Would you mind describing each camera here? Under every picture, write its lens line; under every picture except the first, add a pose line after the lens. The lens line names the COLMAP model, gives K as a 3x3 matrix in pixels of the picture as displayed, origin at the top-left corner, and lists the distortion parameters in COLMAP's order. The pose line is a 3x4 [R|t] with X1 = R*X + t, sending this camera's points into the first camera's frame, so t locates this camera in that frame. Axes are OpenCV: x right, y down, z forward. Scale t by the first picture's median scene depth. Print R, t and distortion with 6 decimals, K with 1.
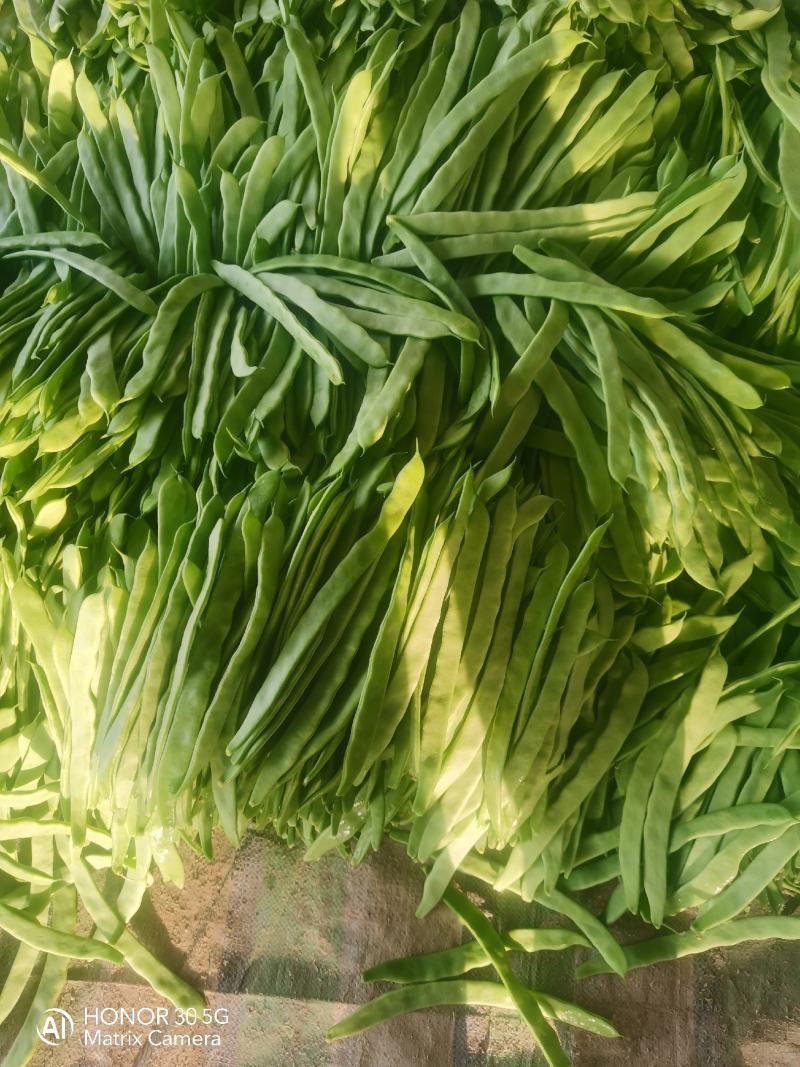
lens RADIAL K [[803.7, 0, 397.3], [0, 803.7, 532.2], [0, 0, 1]] dist [0.015336, -0.025962]
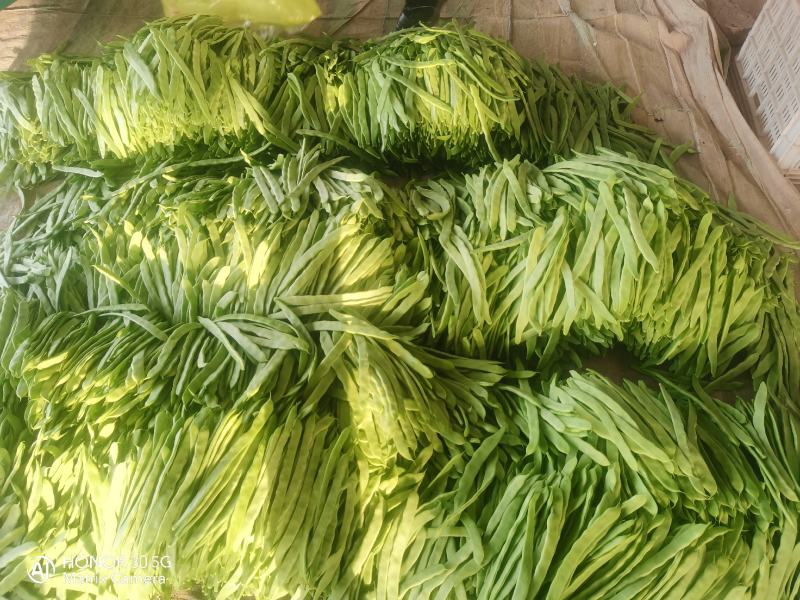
lens RADIAL K [[602.6, 0, 400.2], [0, 602.6, 302.3], [0, 0, 1]] dist [0.015336, -0.025962]
pose [[0.999313, -0.012902, 0.034745, 0.296101], [0.022959, 0.951425, -0.307024, 0.157792], [-0.029096, 0.307611, 0.951067, -0.654150]]
